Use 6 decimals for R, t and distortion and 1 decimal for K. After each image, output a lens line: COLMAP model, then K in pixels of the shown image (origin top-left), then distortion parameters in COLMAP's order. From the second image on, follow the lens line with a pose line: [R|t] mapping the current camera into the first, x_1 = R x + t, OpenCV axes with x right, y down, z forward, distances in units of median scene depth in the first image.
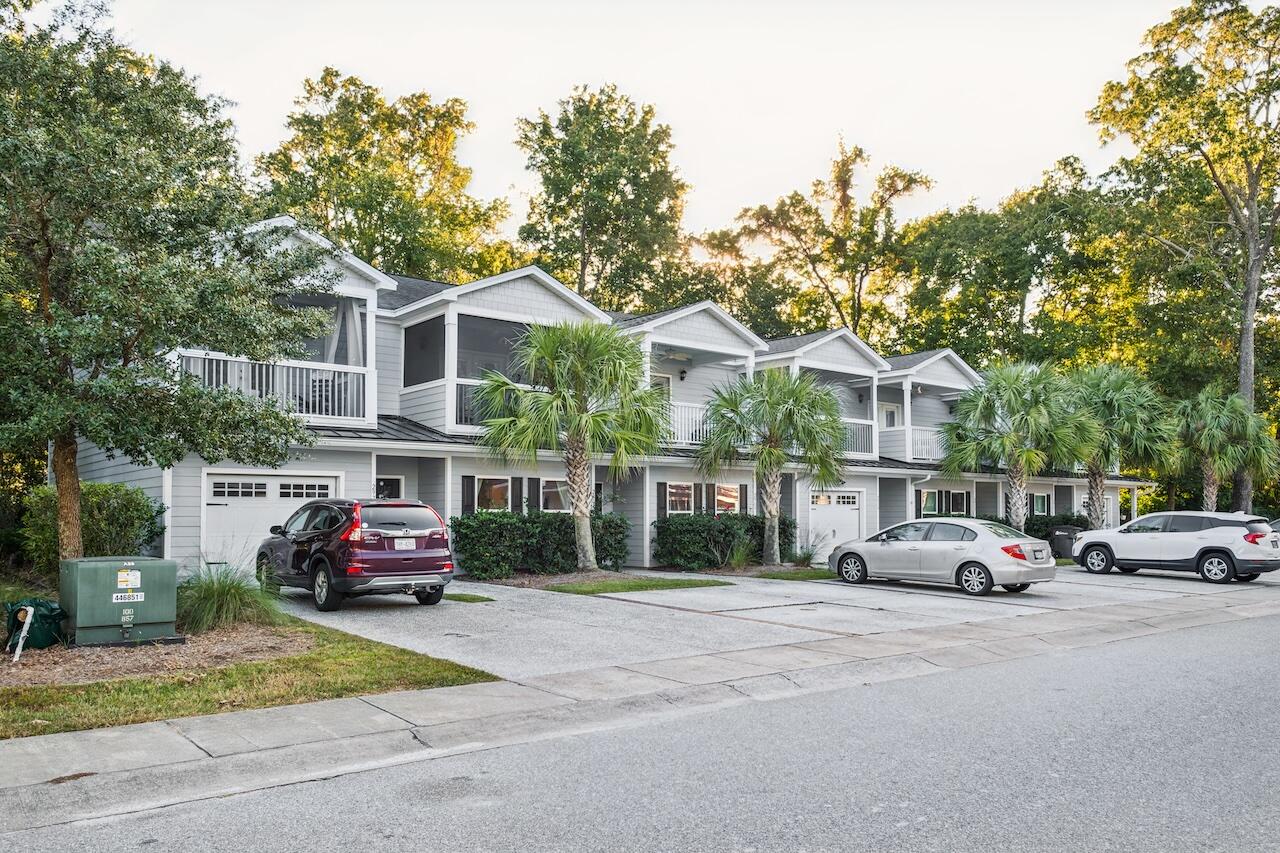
lens RADIAL K [[910.8, 0, 640.0], [0, 910.8, 426.5], [0, 0, 1]] dist [-0.002544, -0.000257]
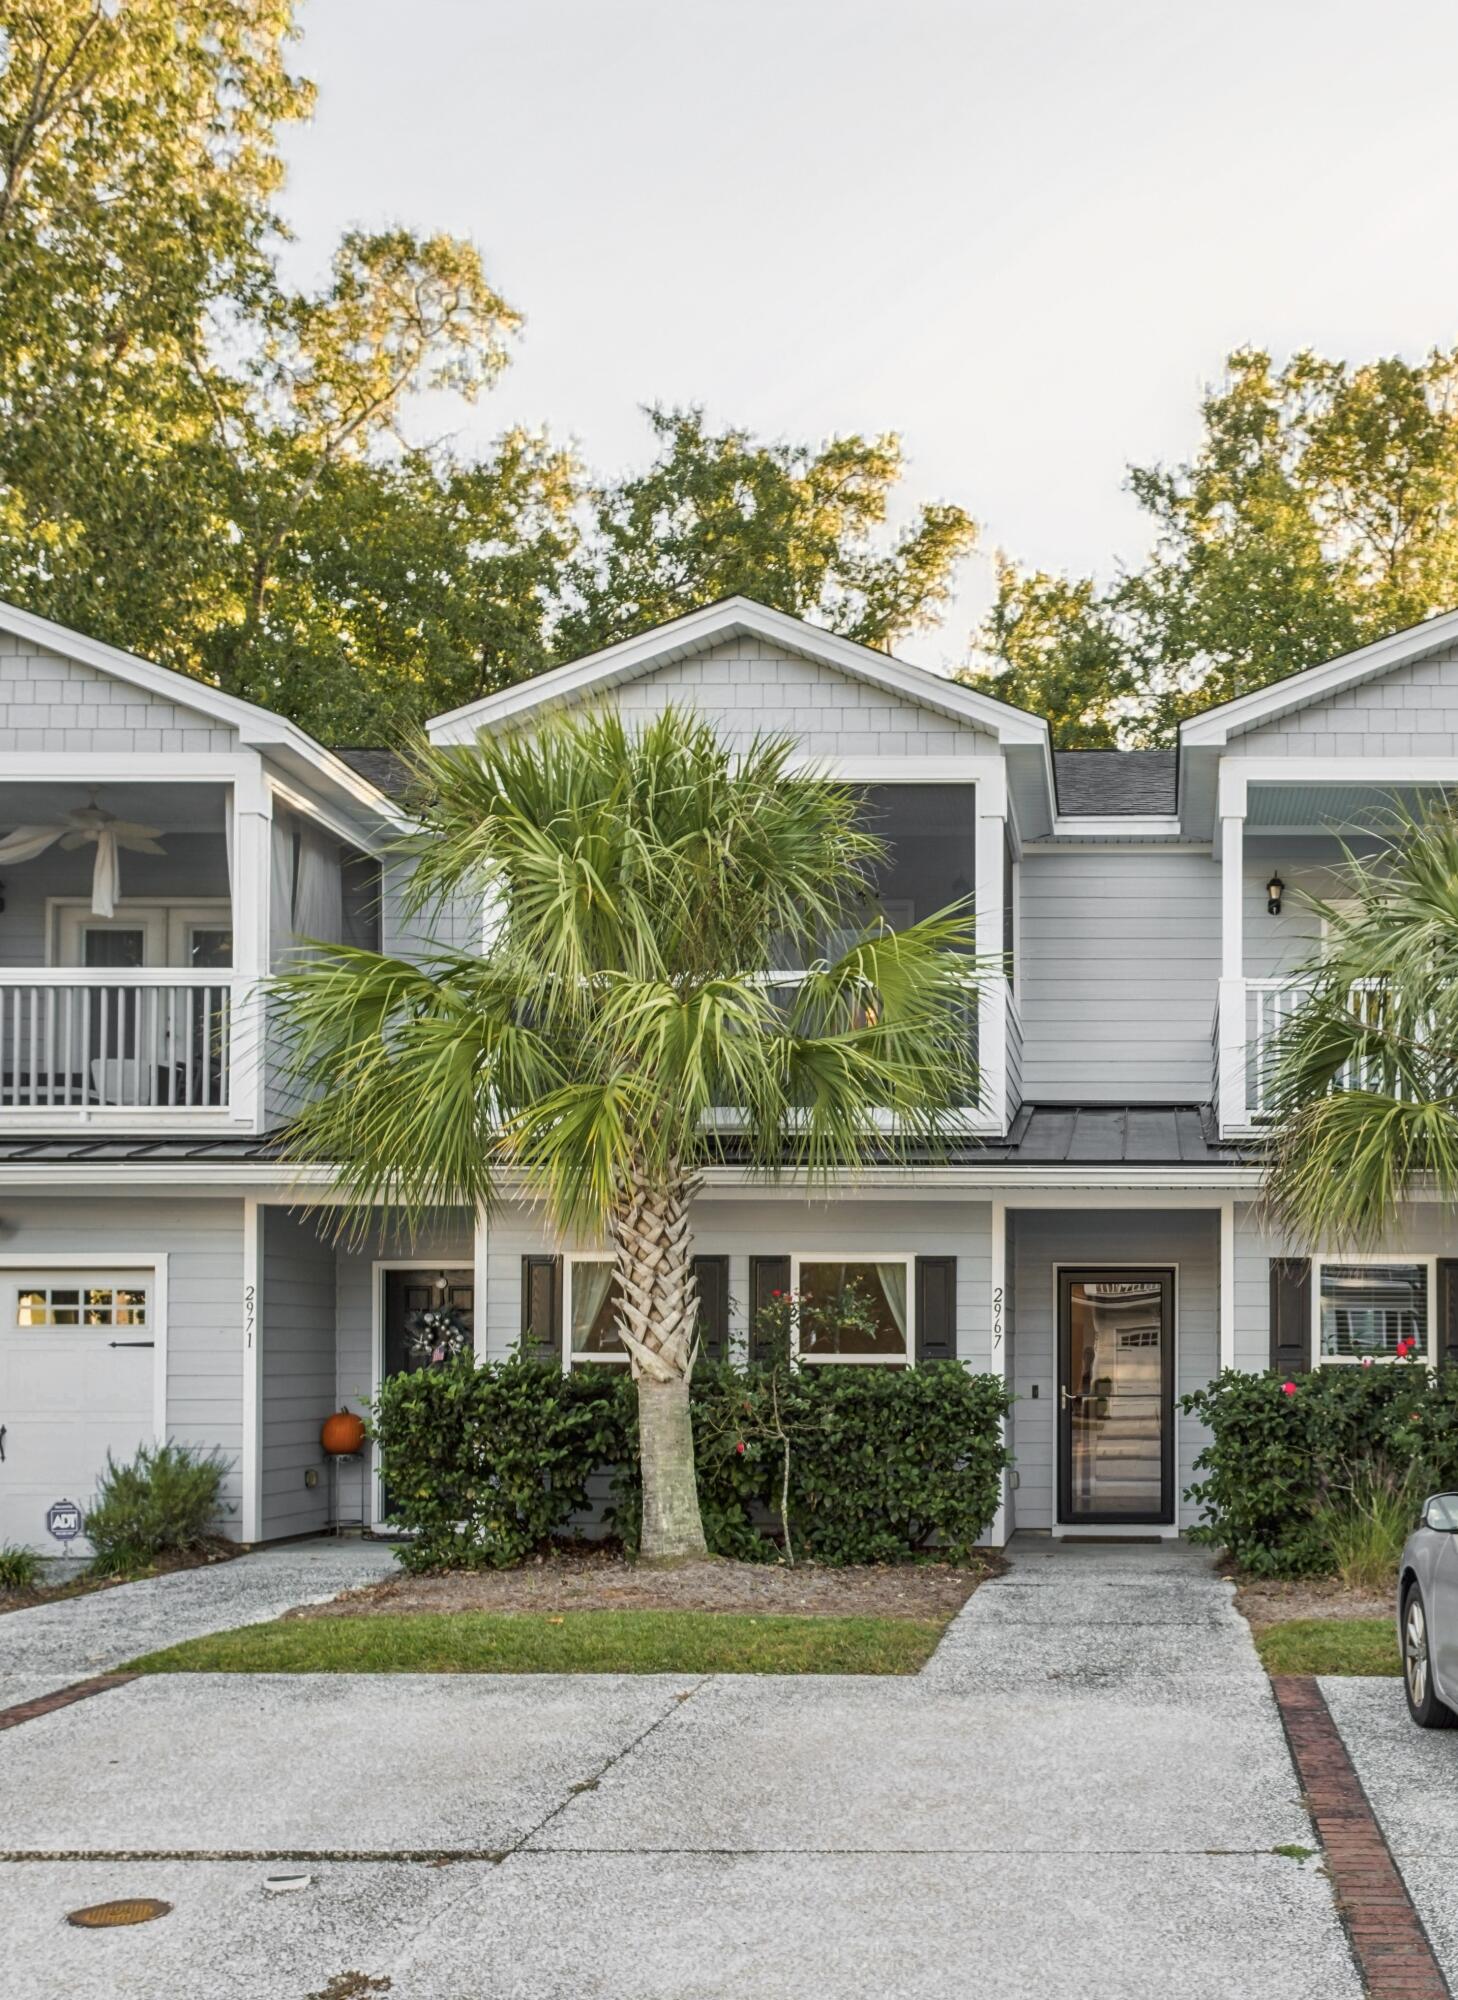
lens RADIAL K [[2413.1, 0, 729.0], [0, 2413.1, 1000.0], [0, 0, 1]] dist [0.000661, 0.001036]
pose [[0.771134, -0.096765, -0.629276, 0.465778], [0.060871, 0.995060, -0.078420, 0.036346], [0.633756, 0.022168, 0.773215, 0.365991]]
